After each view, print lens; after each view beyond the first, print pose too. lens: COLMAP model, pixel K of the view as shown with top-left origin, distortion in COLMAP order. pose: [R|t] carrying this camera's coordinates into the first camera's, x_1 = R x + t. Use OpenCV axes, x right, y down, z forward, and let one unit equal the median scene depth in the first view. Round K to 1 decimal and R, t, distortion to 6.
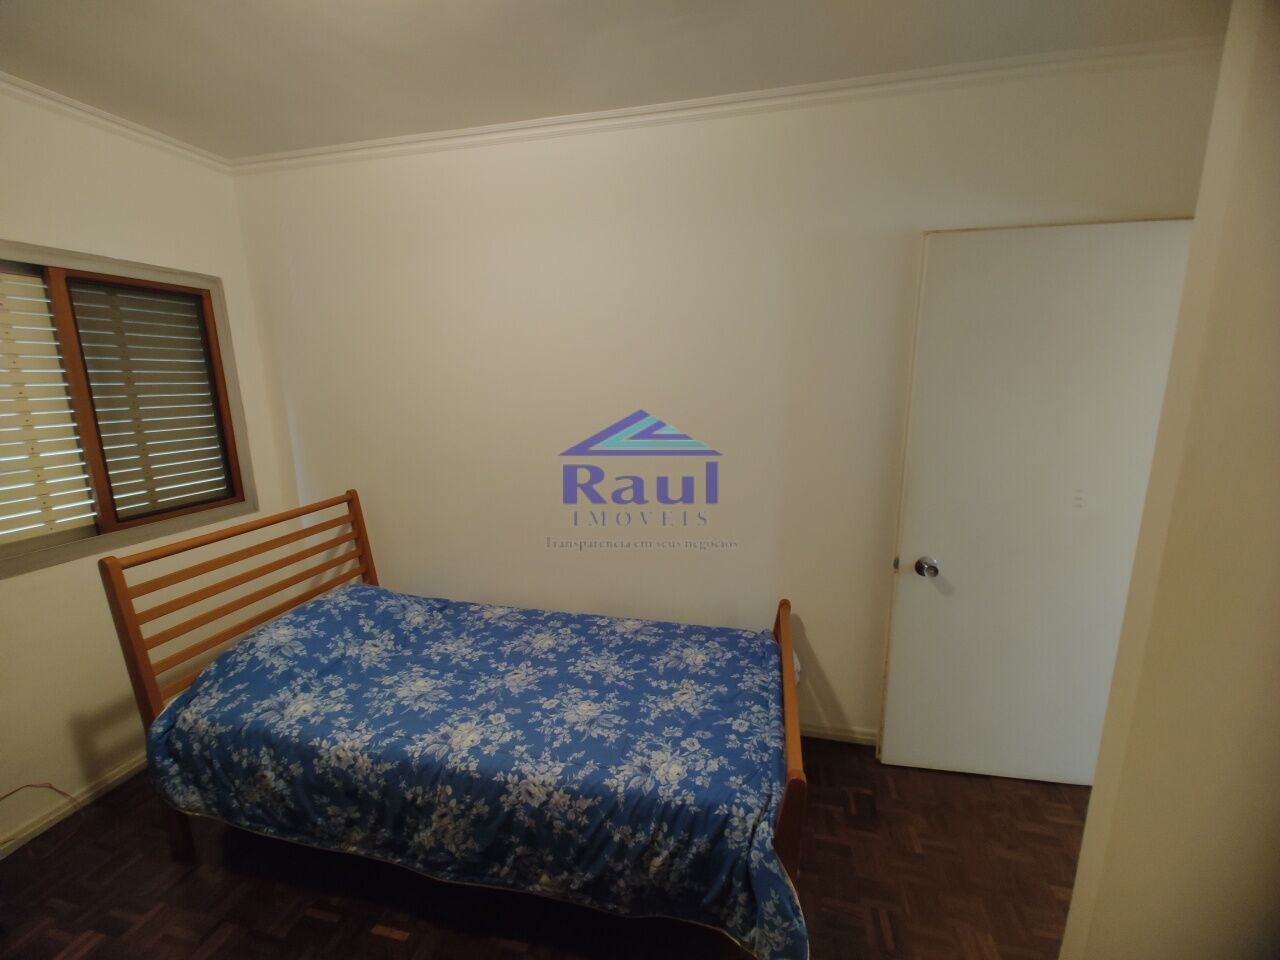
lens RADIAL K [[527.9, 0, 636.5], [0, 527.9, 485.1], [0, 0, 1]] dist [-0.013079, 0.000487]
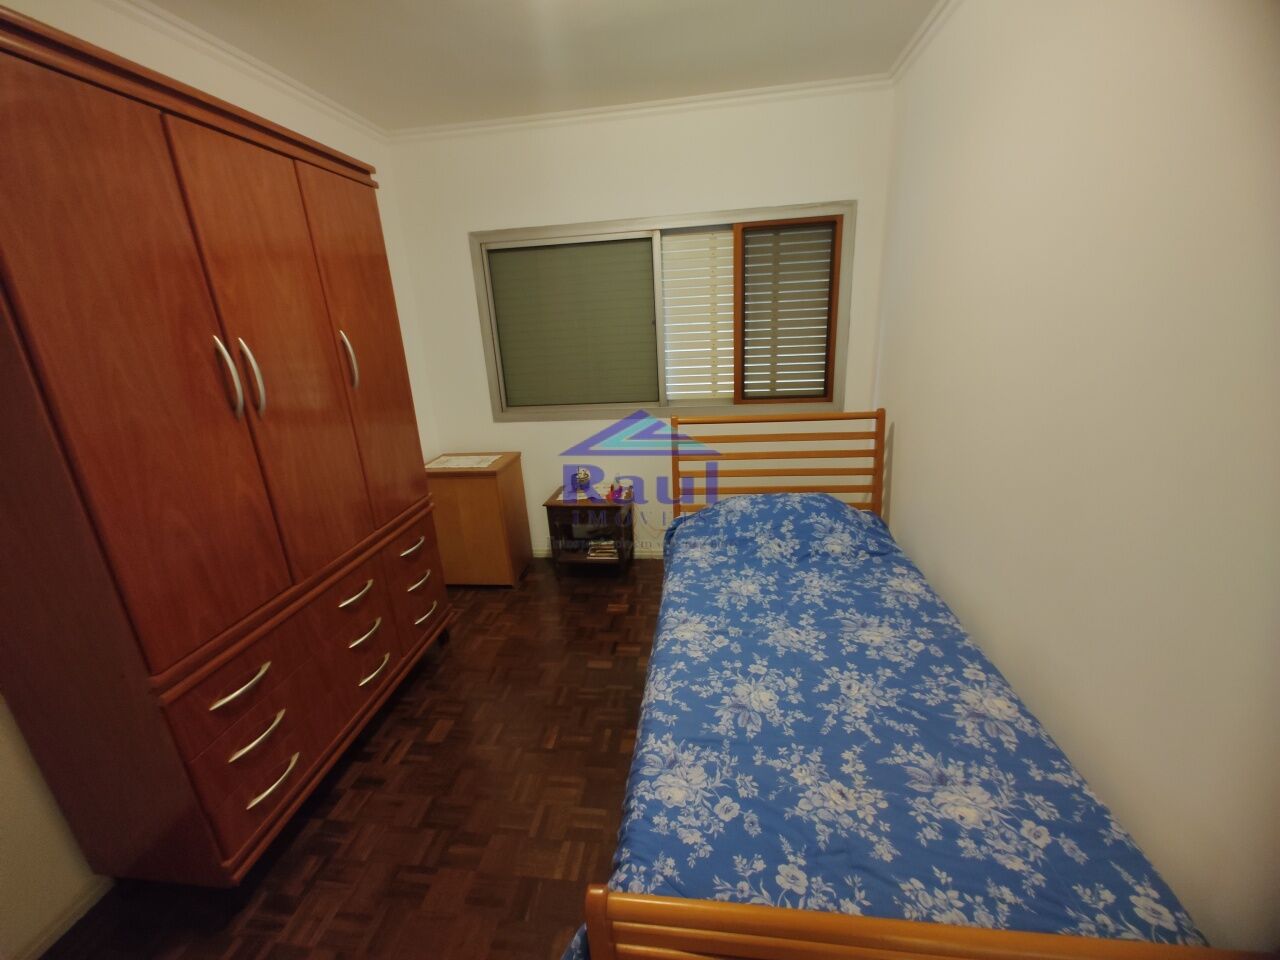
lens RADIAL K [[527.9, 0, 634.4], [0, 527.9, 478.9], [0, 0, 1]] dist [-0.013079, 0.000487]
pose [[0.091772, 0.296407, -0.950642, 0.498330], [-0.143261, 0.948669, 0.281962, -0.098273], [0.985421, 0.110314, 0.129525, 0.561152]]
